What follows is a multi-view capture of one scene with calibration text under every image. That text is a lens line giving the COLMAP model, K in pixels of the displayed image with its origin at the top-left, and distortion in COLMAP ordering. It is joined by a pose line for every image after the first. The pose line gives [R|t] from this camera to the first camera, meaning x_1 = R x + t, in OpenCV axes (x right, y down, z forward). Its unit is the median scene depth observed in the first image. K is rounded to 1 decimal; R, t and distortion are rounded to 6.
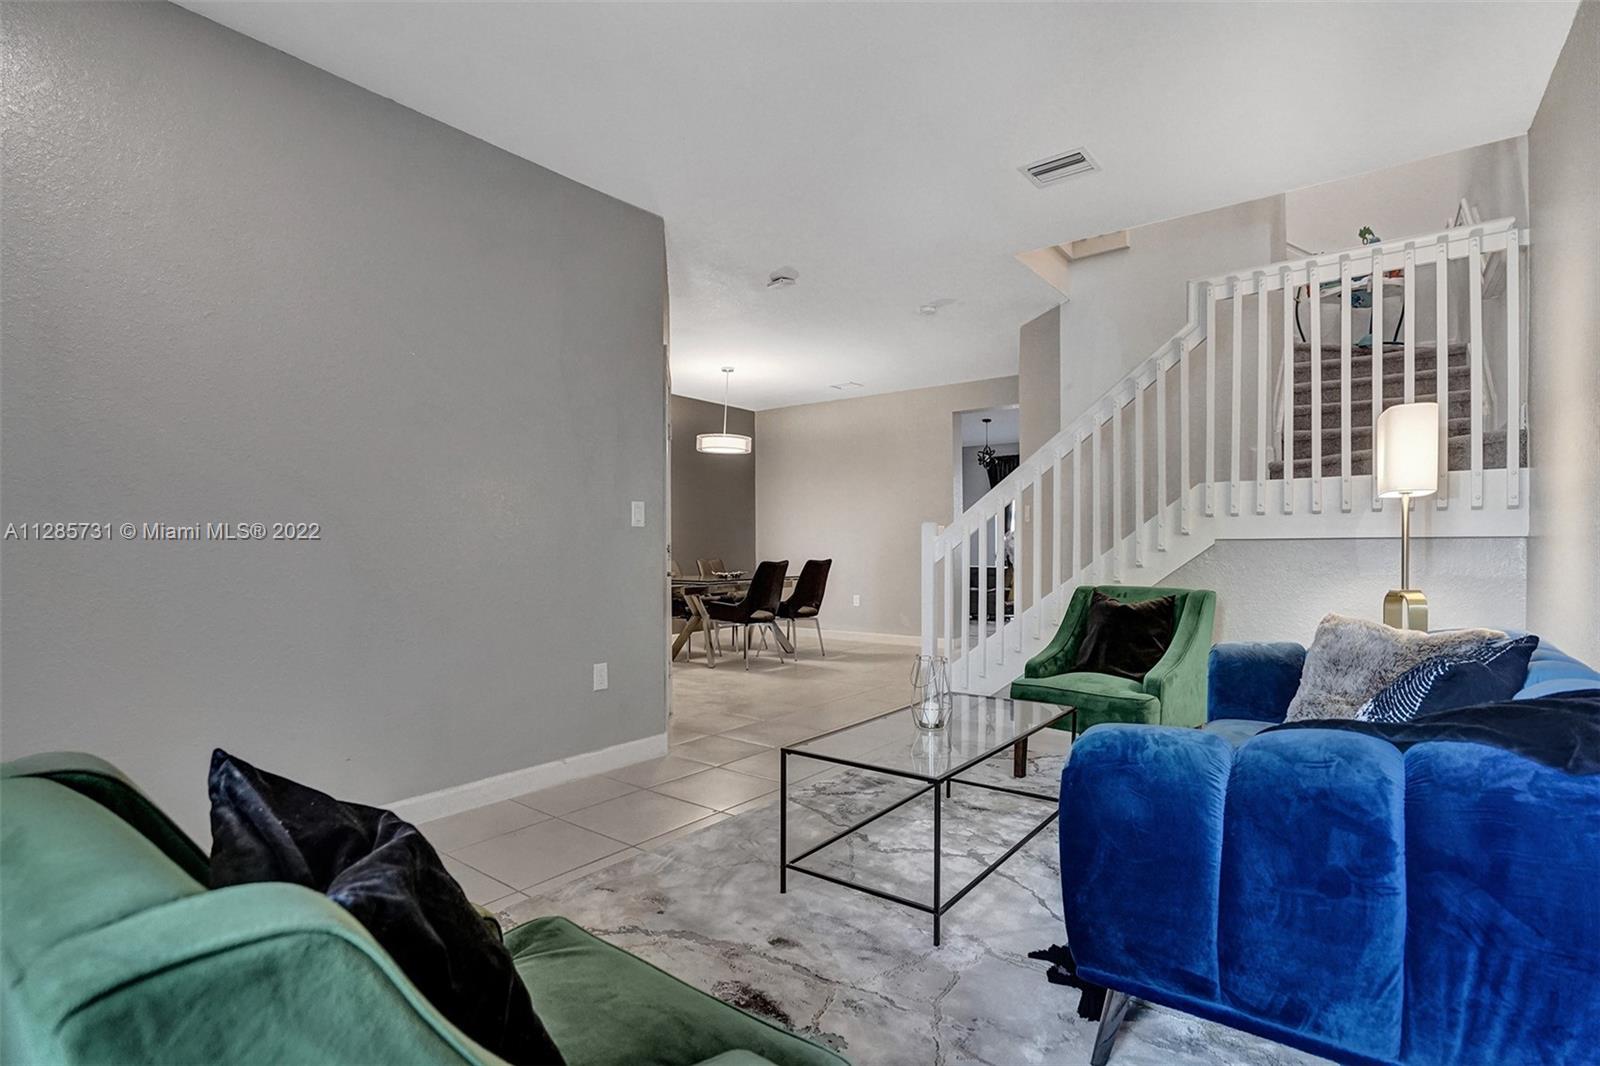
lens RADIAL K [[765.0, 0, 796.5], [0, 765.0, 537.9], [0, 0, 1]] dist [-0.054090, 0.019899]
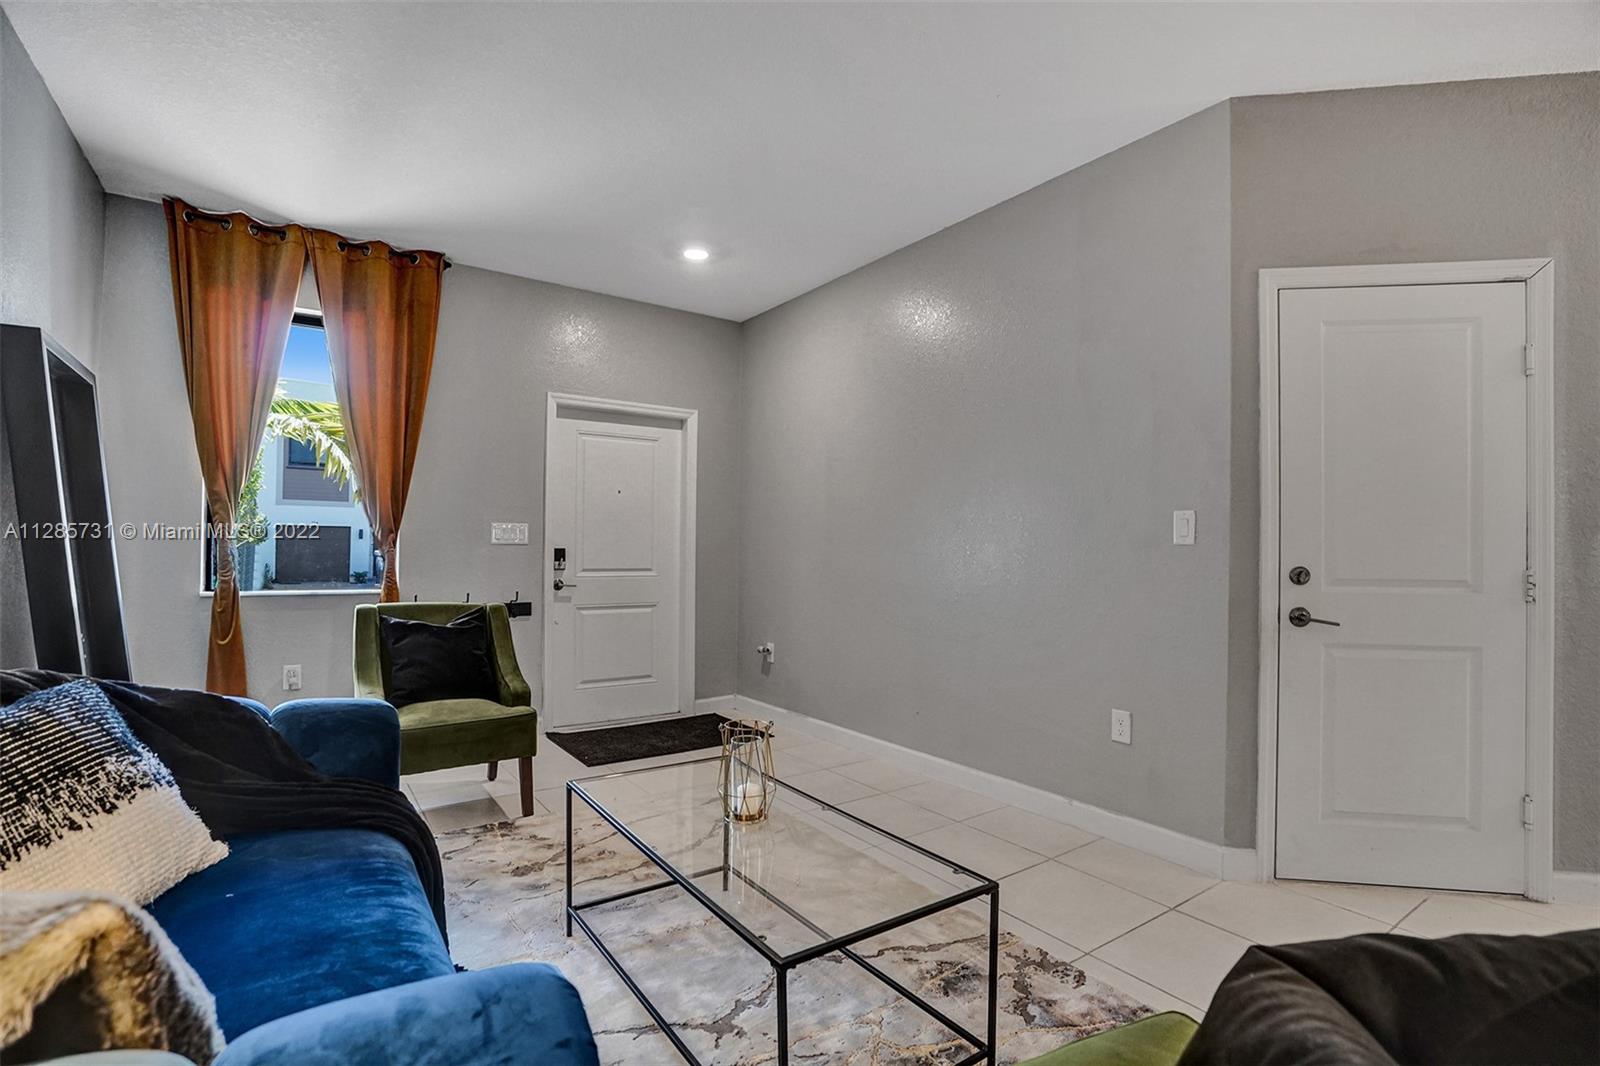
lens RADIAL K [[765.0, 0, 799.4], [0, 765.0, 541.3], [0, 0, 1]] dist [-0.054090, 0.019899]
pose [[-0.300718, -0.019047, -0.953523, 0.654051], [-0.011139, 0.999802, -0.016459, -0.001785], [0.953648, 0.005672, -0.300871, 0.936489]]
